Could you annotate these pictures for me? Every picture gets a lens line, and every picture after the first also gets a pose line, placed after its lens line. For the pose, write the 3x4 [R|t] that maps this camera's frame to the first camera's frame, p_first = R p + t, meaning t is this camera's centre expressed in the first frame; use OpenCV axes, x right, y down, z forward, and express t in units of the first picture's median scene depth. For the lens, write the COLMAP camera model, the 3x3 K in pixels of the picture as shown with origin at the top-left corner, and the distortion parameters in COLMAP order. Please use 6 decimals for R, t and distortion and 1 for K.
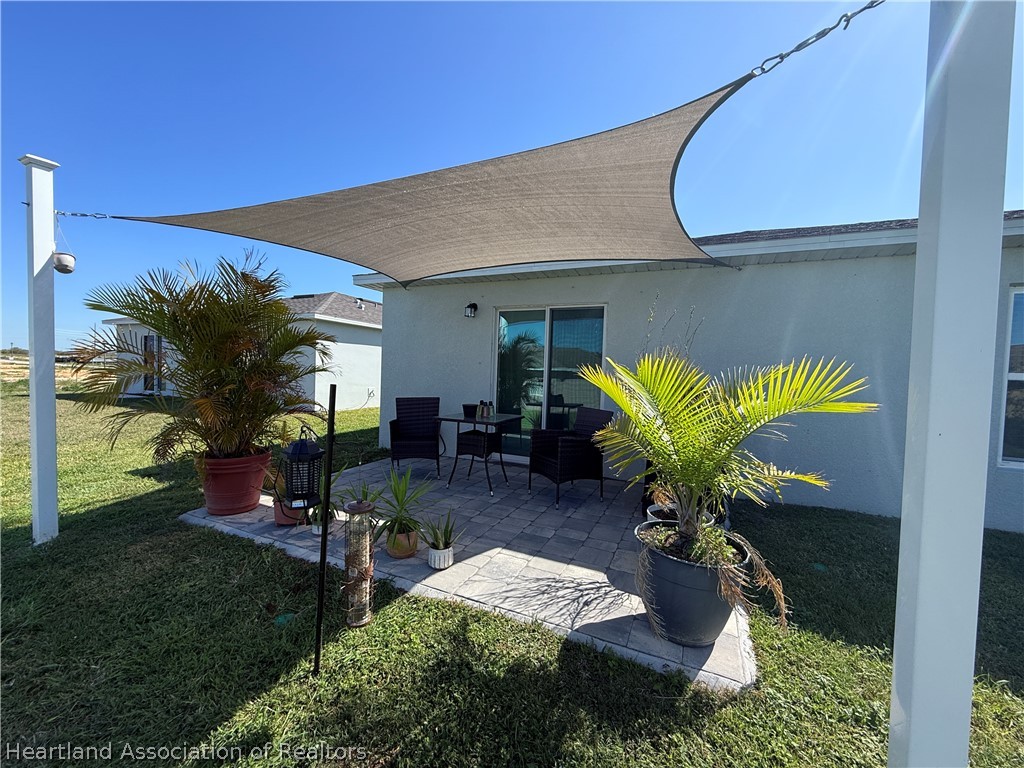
lens RADIAL K [[409.3, 0, 509.6], [0, 409.3, 385.2], [0, 0, 1]] dist [0.003872, 0.000277]
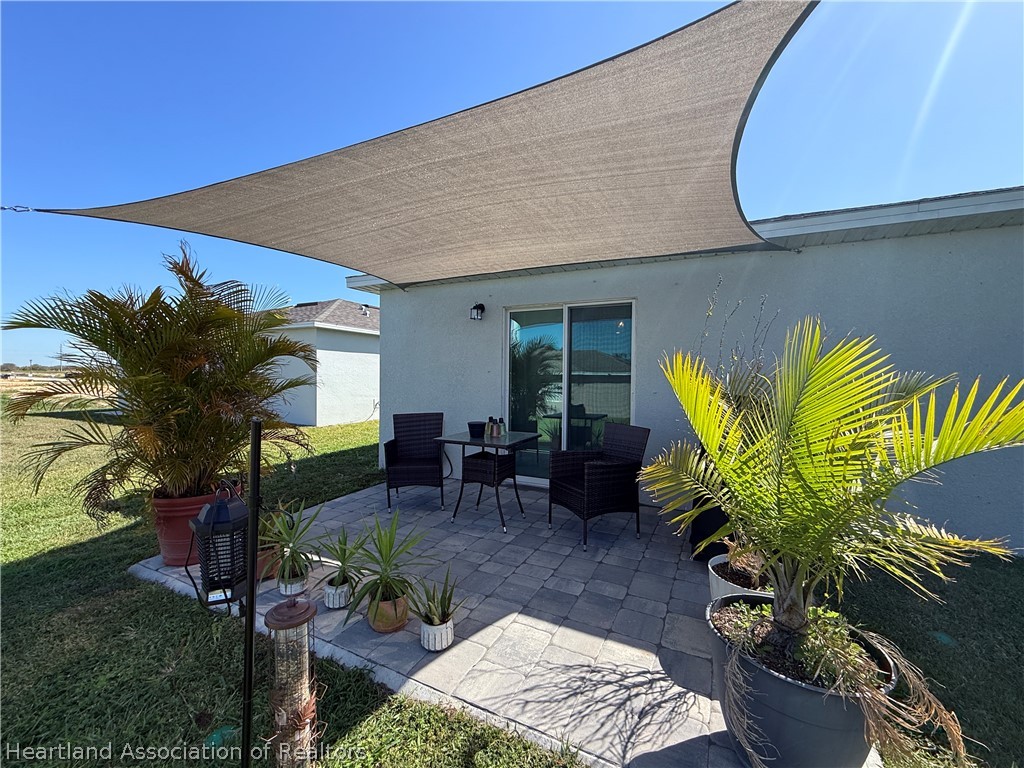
lens RADIAL K [[409.3, 0, 509.6], [0, 409.3, 385.2], [0, 0, 1]] dist [0.003872, 0.000277]
pose [[0.999104, -0.022869, -0.035617, 0.002991], [0.022528, 0.999697, -0.009931, -0.023399], [0.035834, 0.009119, 0.999316, 0.188098]]
